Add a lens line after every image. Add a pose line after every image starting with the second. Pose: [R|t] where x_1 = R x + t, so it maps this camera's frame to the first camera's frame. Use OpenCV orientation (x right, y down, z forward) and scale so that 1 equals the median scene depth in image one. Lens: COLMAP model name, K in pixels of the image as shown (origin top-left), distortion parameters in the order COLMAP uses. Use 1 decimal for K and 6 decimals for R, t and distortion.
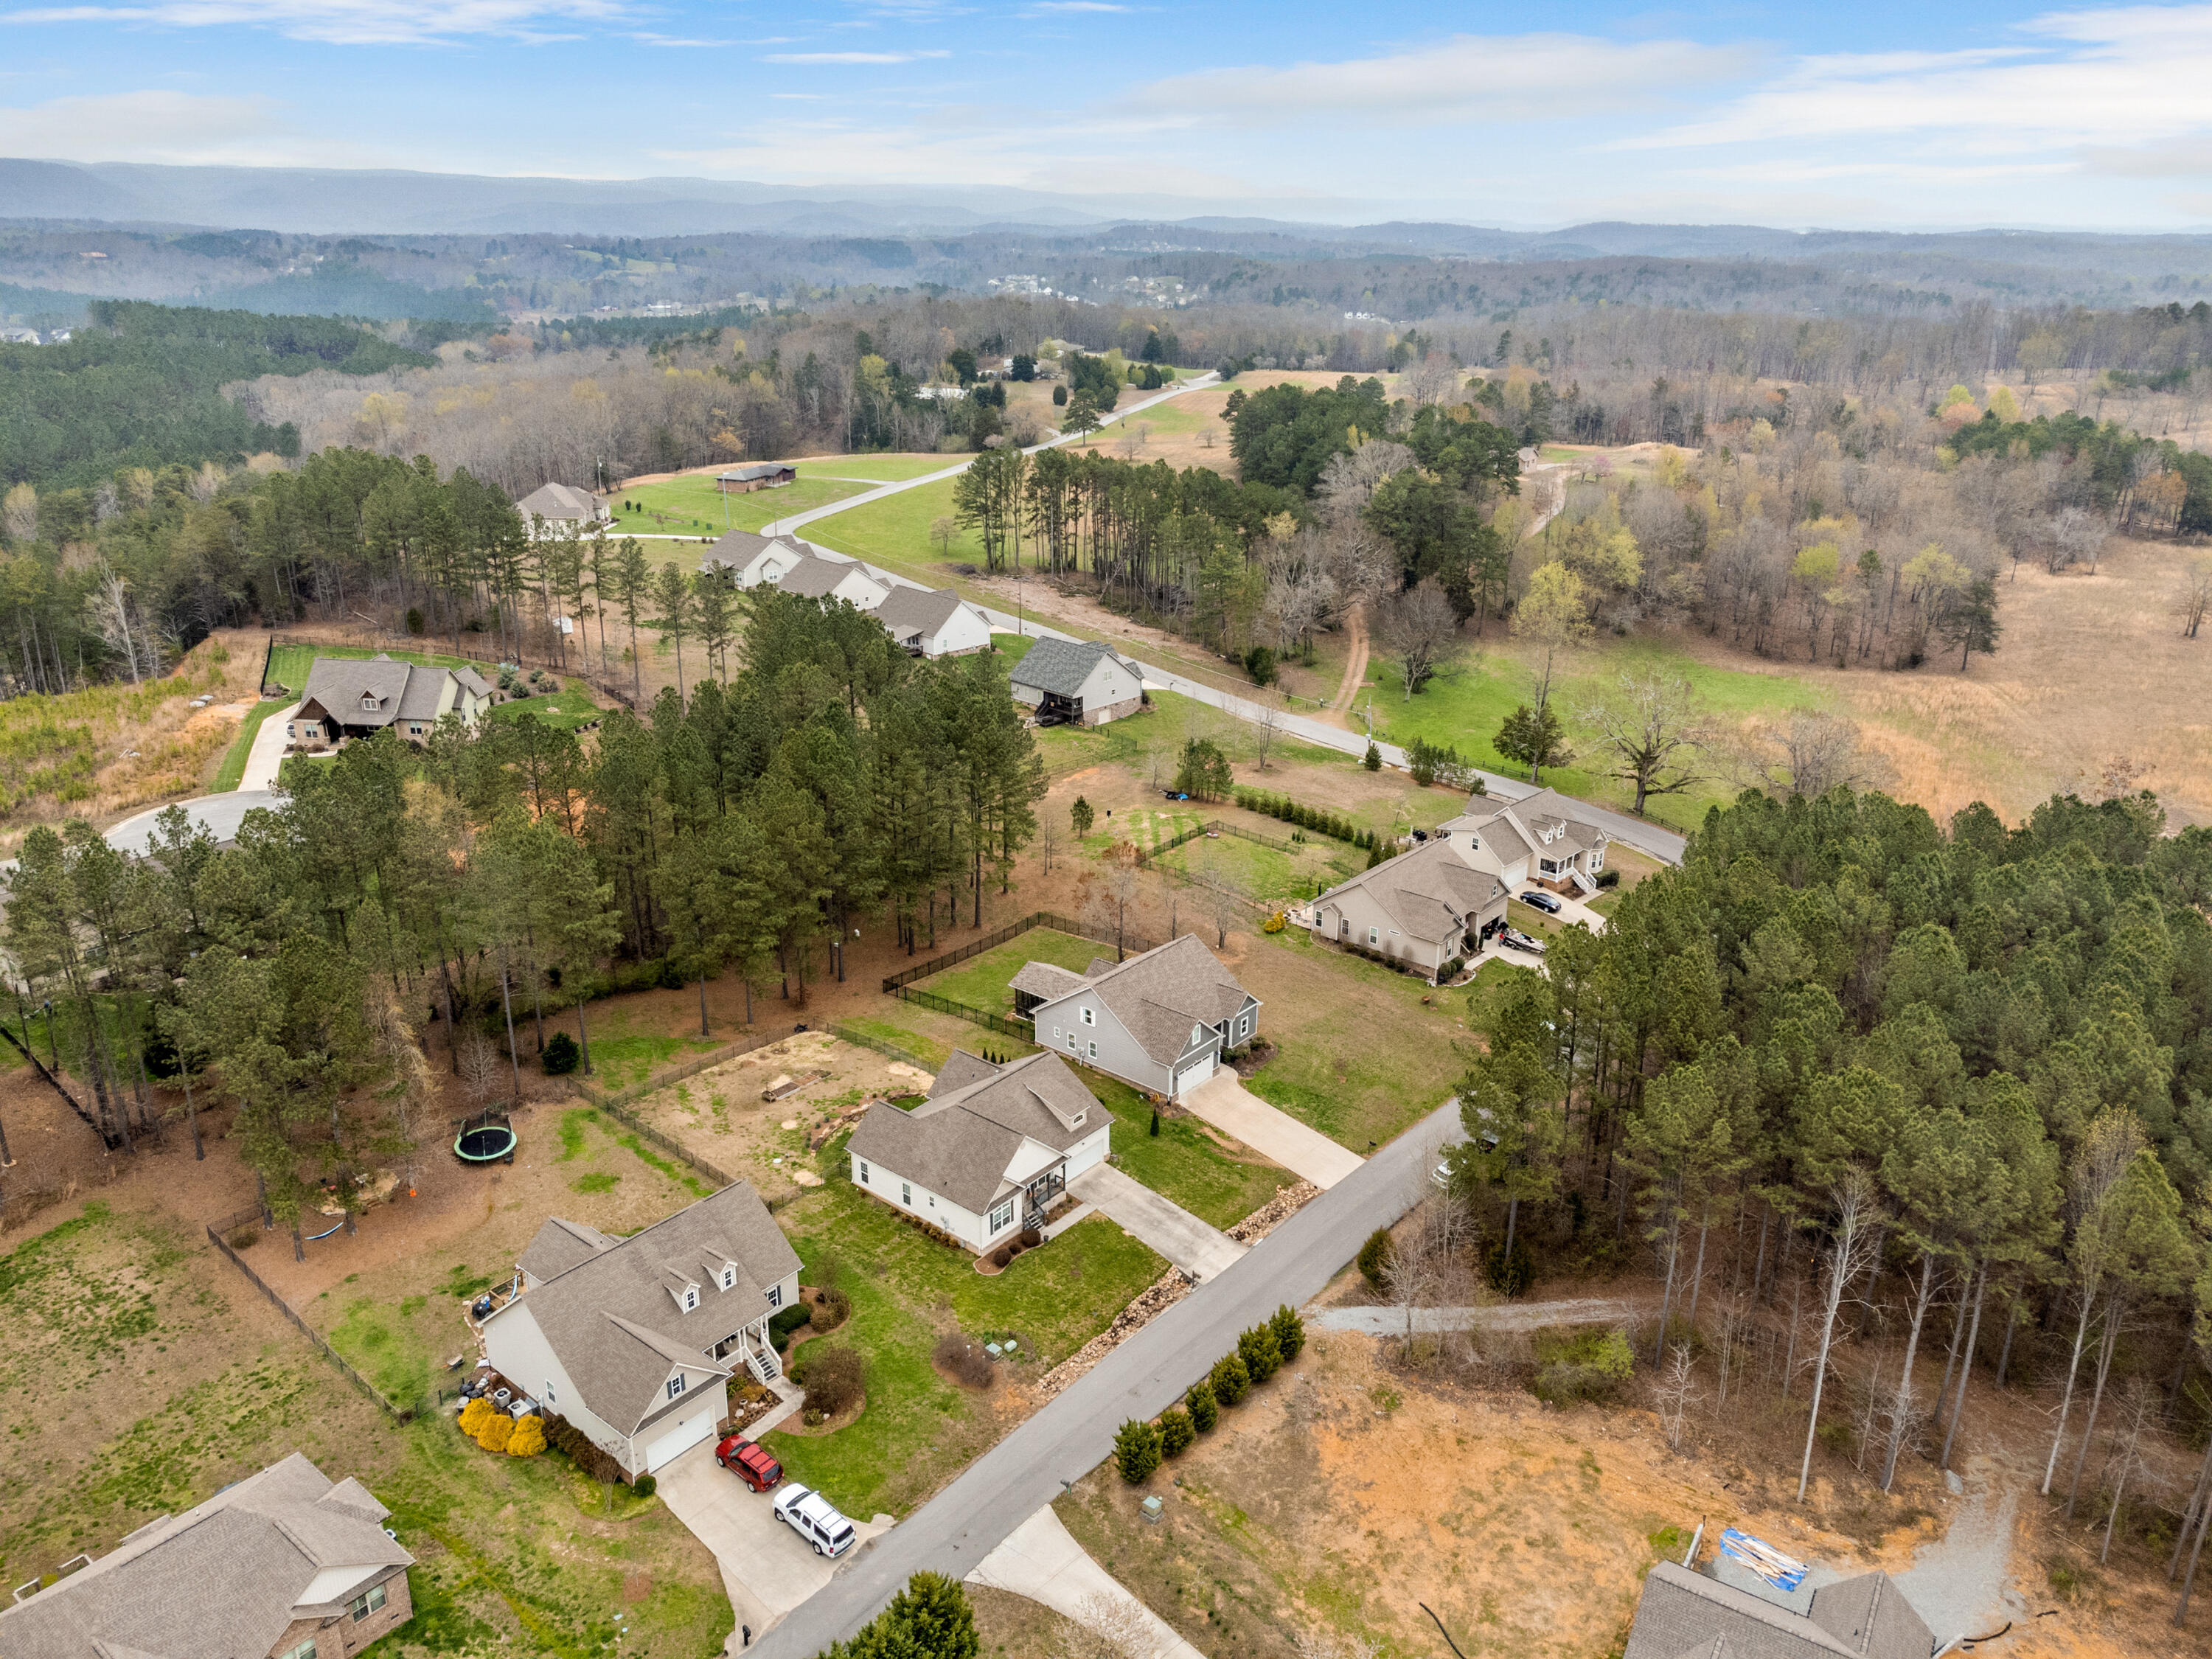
lens RADIAL K [[1572.2, 0, 1099.9], [0, 1572.2, 785.9], [0, 0, 1]] dist [0.000416, -0.001571]
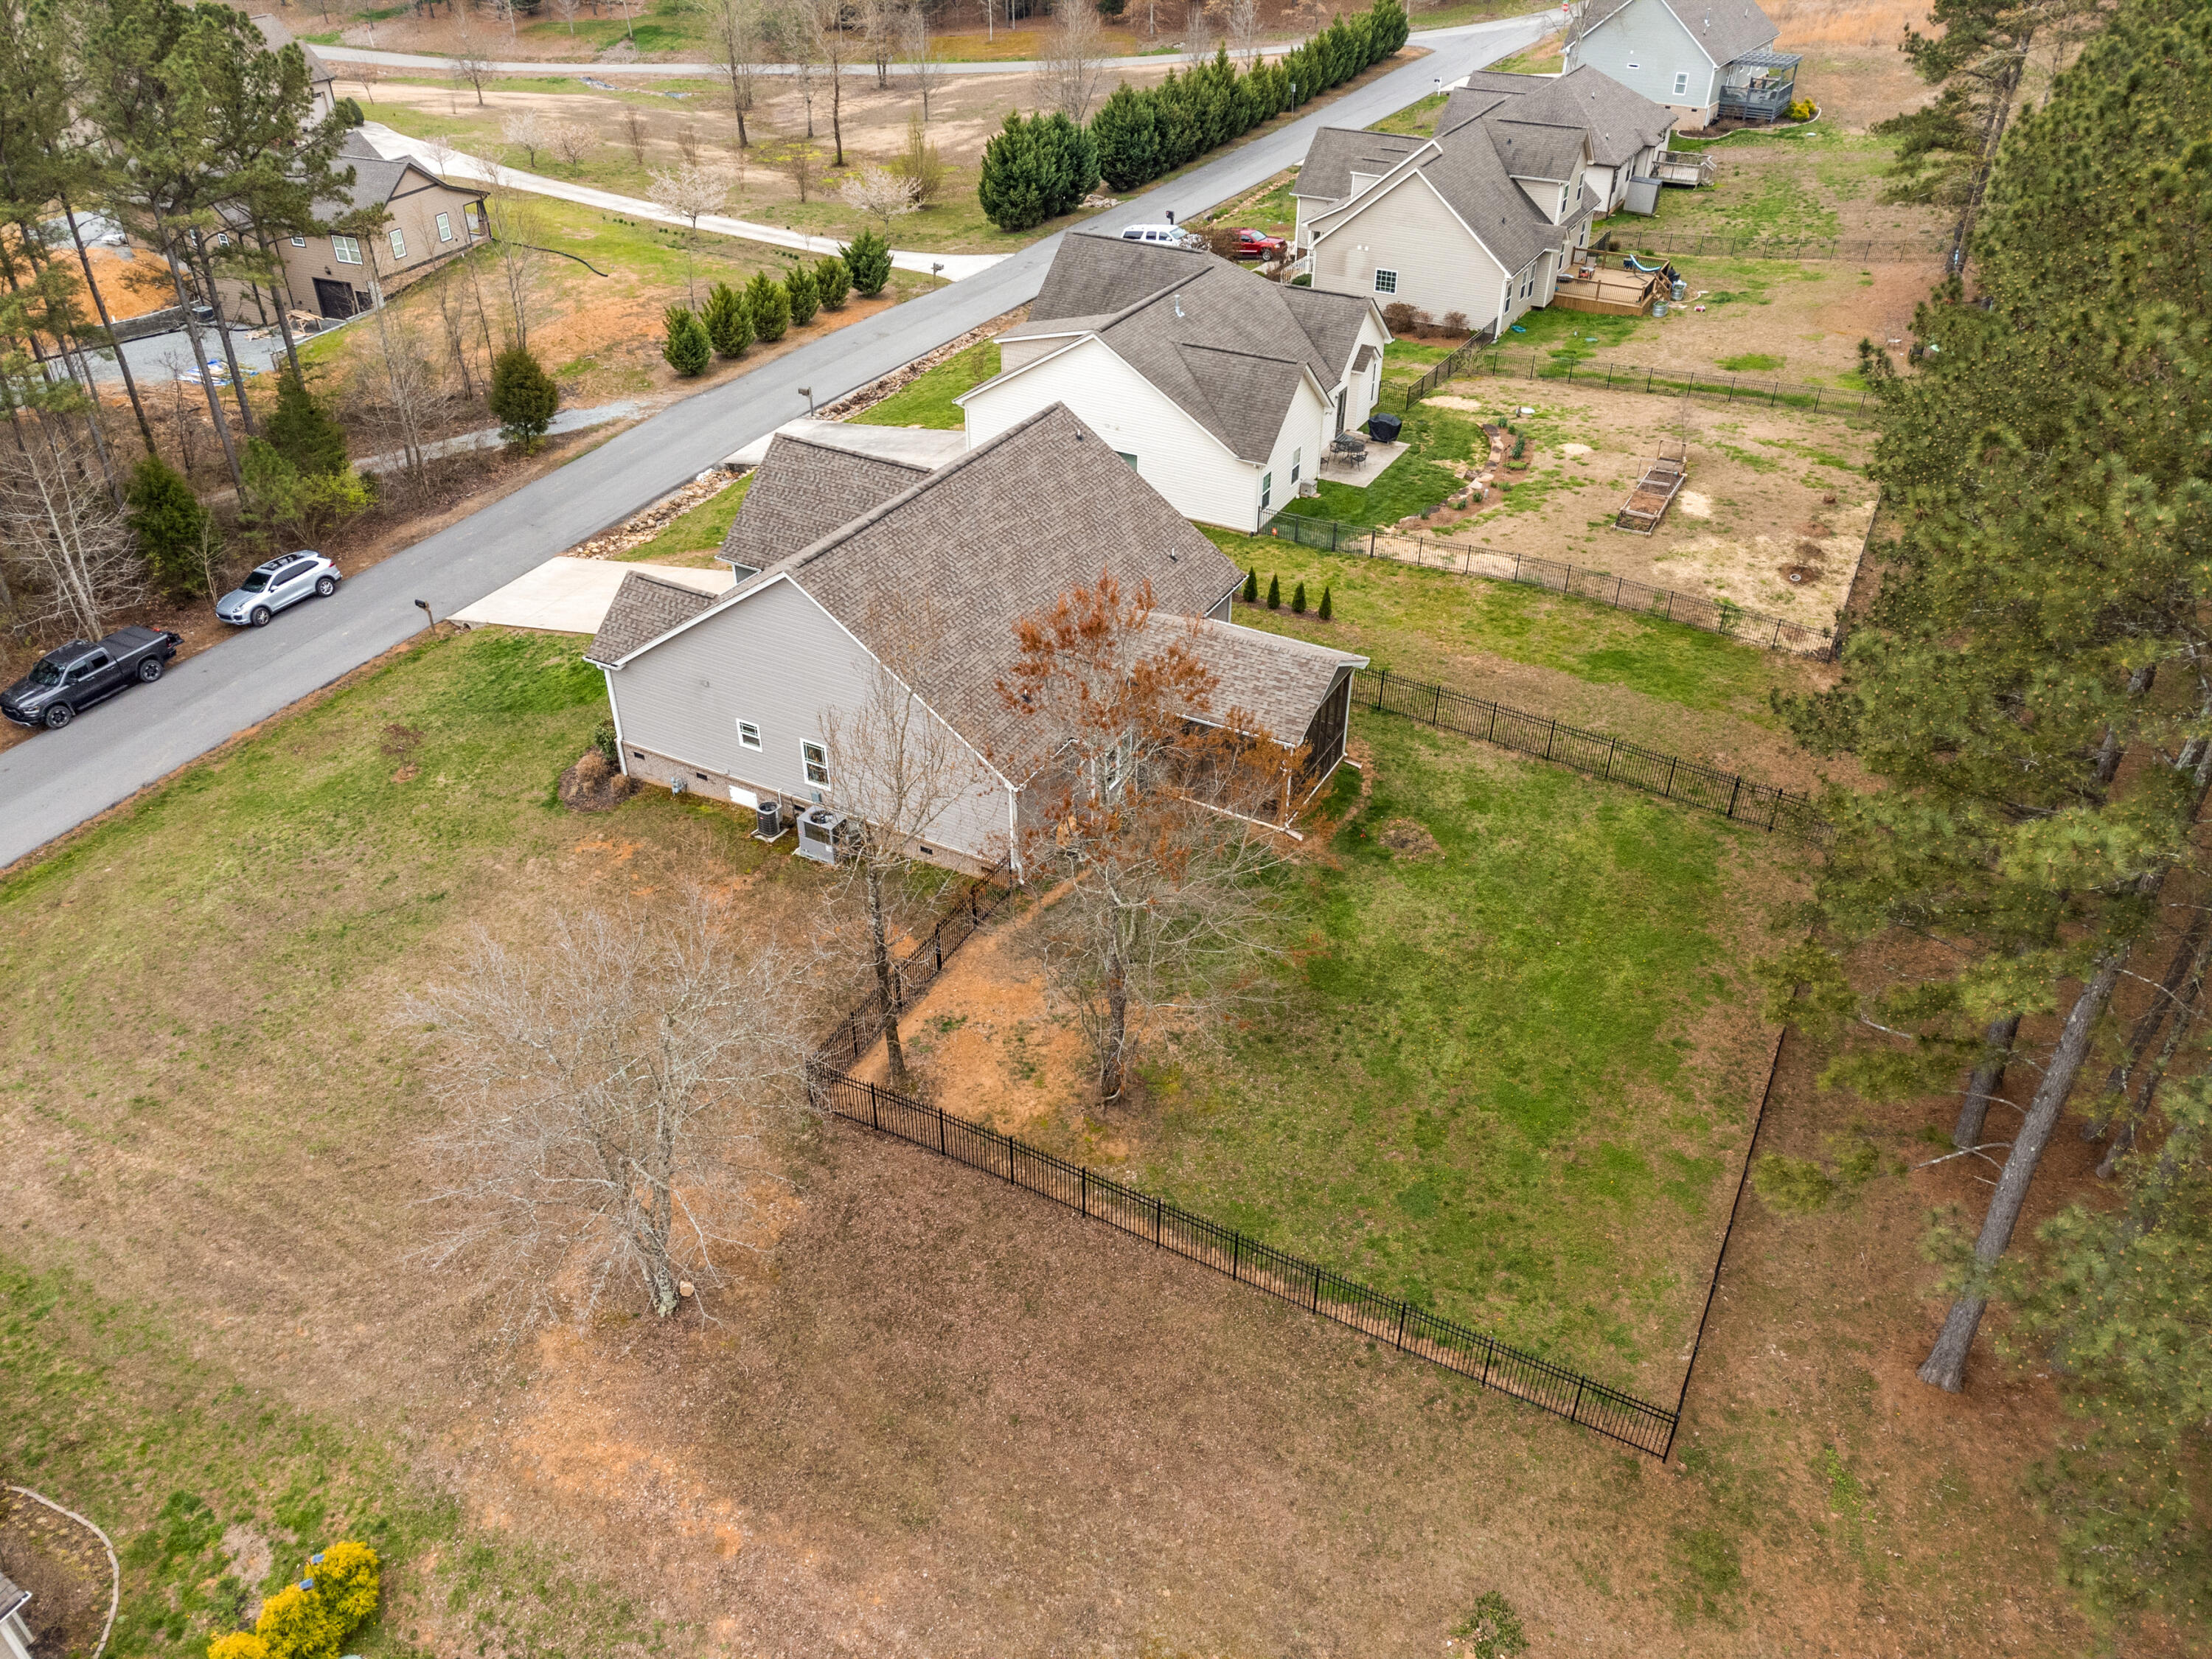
lens RADIAL K [[1643.1, 0, 1106.0], [0, 1643.1, 829.5], [0, 0, 1]] dist [0.009481, 0.005322]
pose [[-0.979692, 0.105998, -0.170198, 0.043206], [-0.073146, 0.601404, 0.795590, -0.090008], [0.186688, 0.791883, -0.581437, 0.911785]]
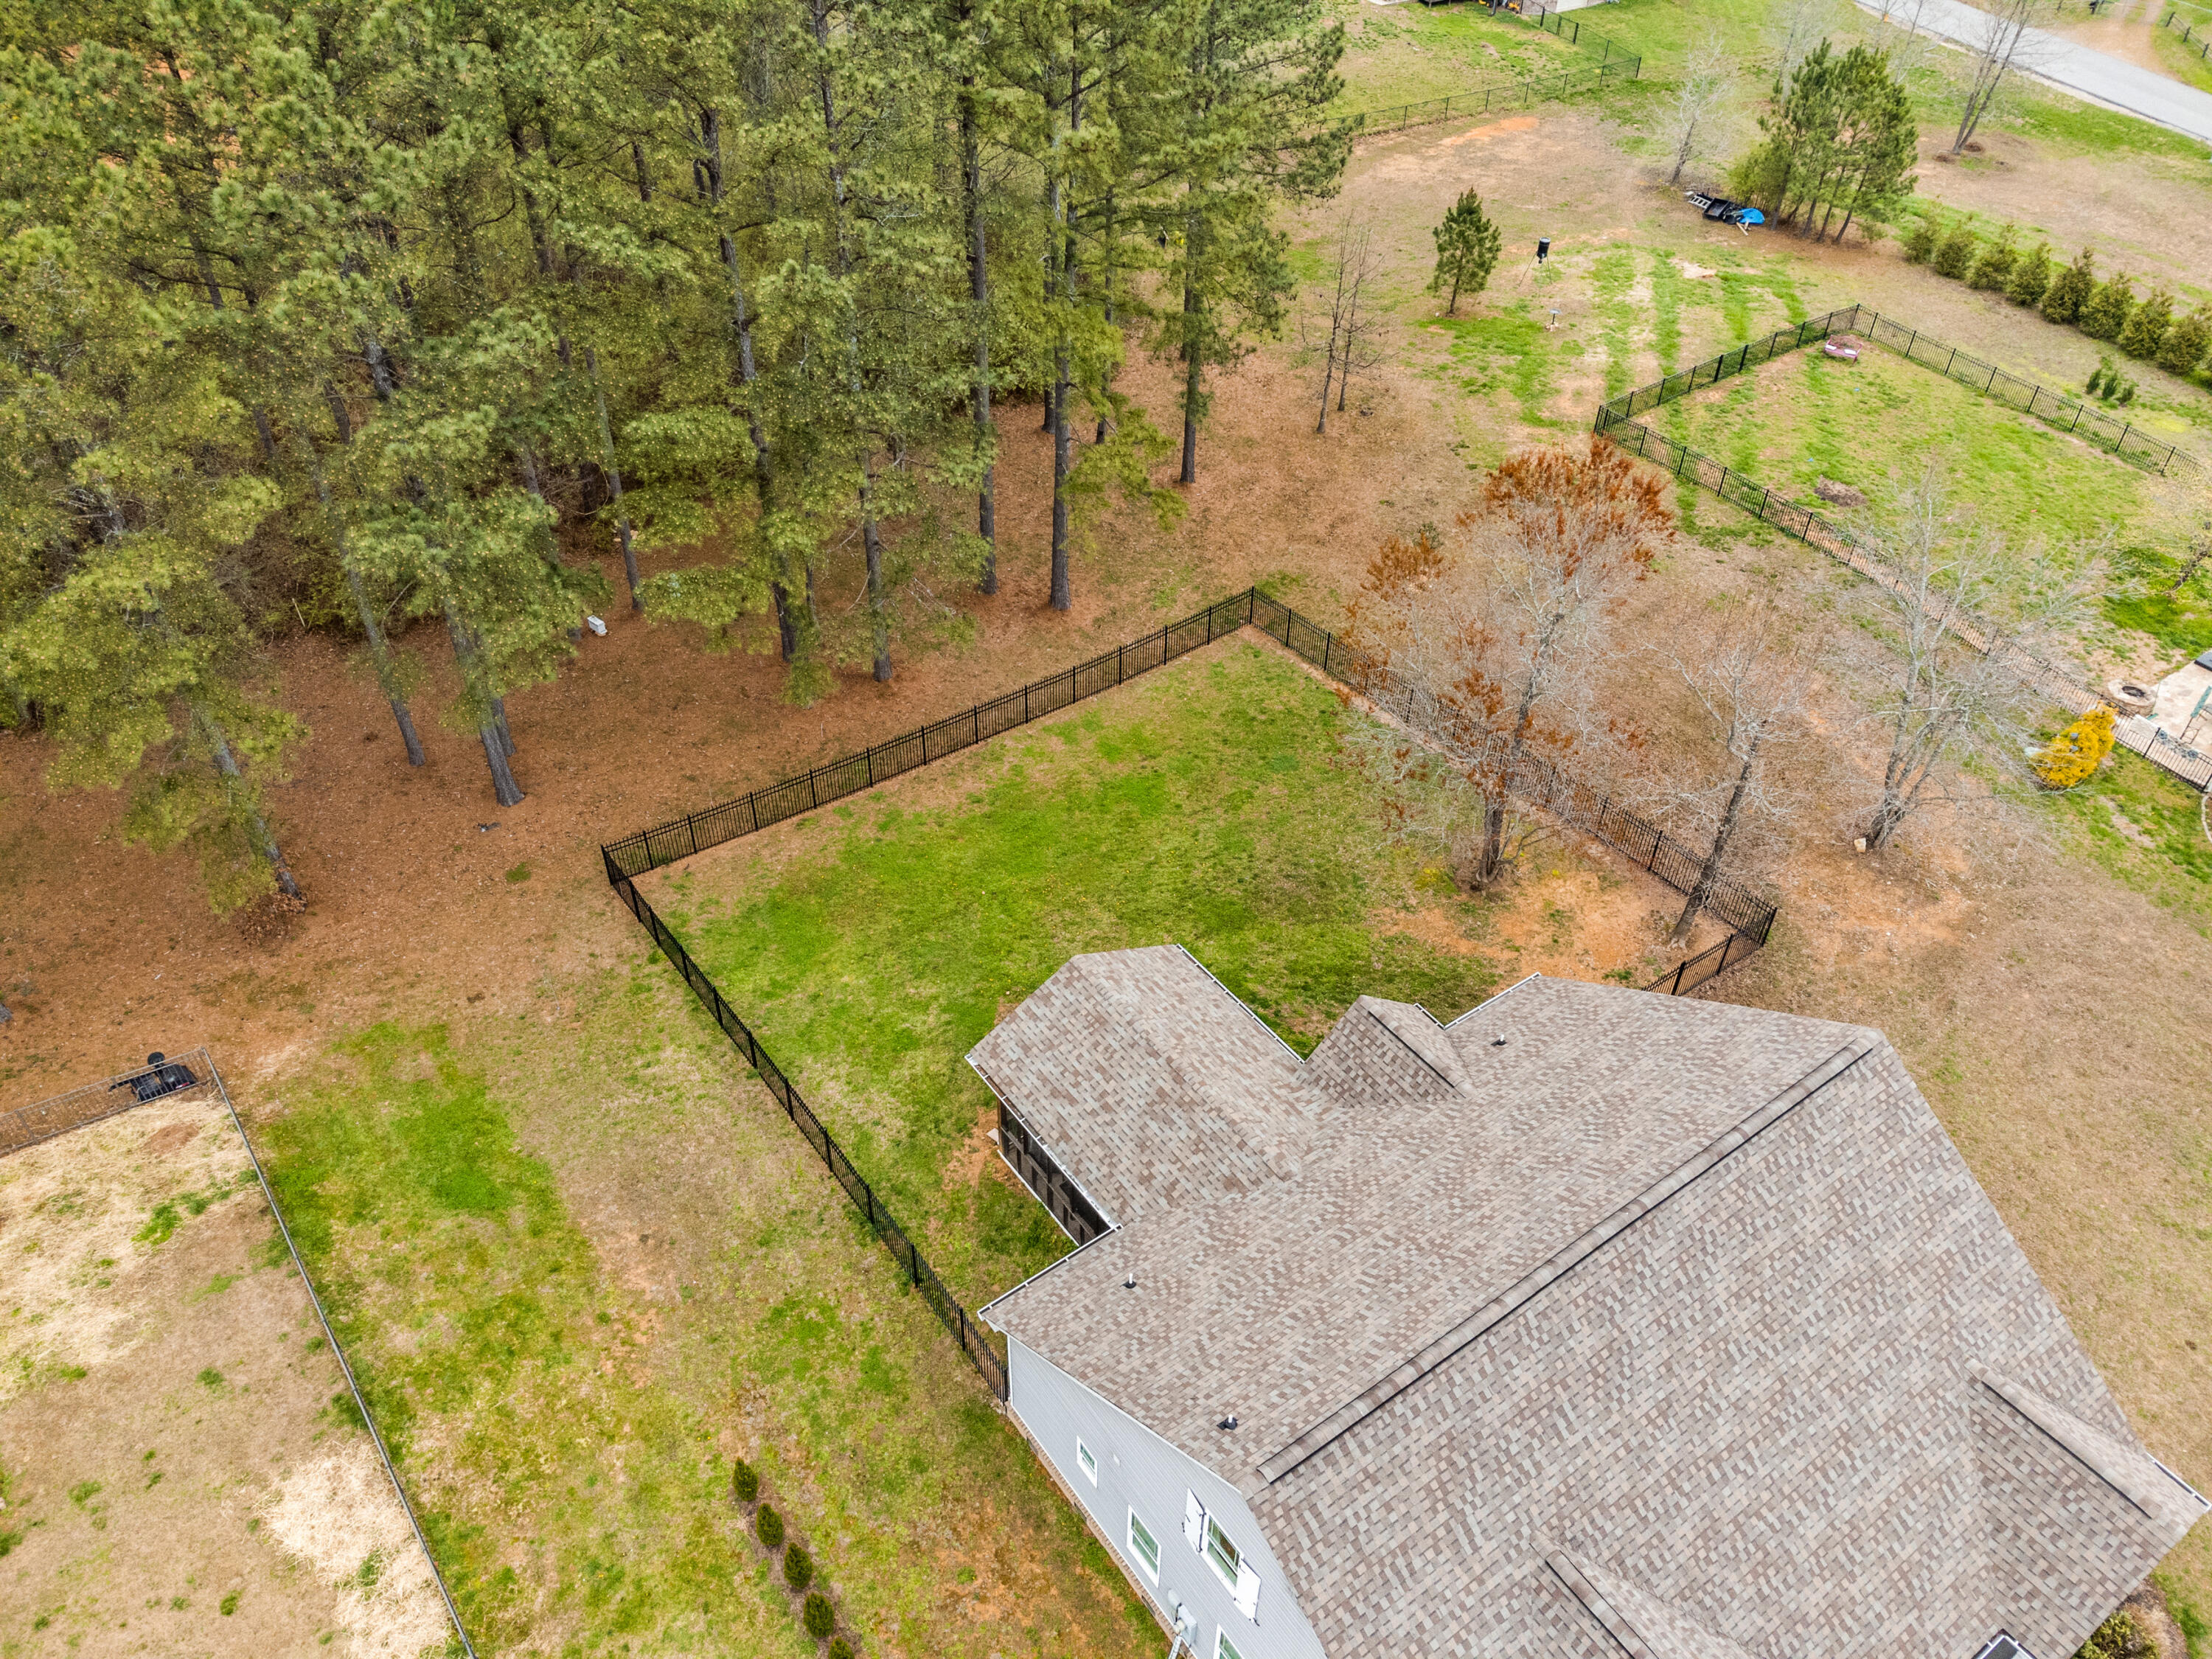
lens RADIAL K [[1643.1, 0, 1106.0], [0, 1643.1, 829.5], [0, 0, 1]] dist [0.009481, 0.005322]
pose [[0.968534, 0.169058, -0.182653, 0.000273], [-0.085775, 0.915666, 0.392681, -0.000600], [0.233635, -0.364658, 0.901354, 0.599931]]
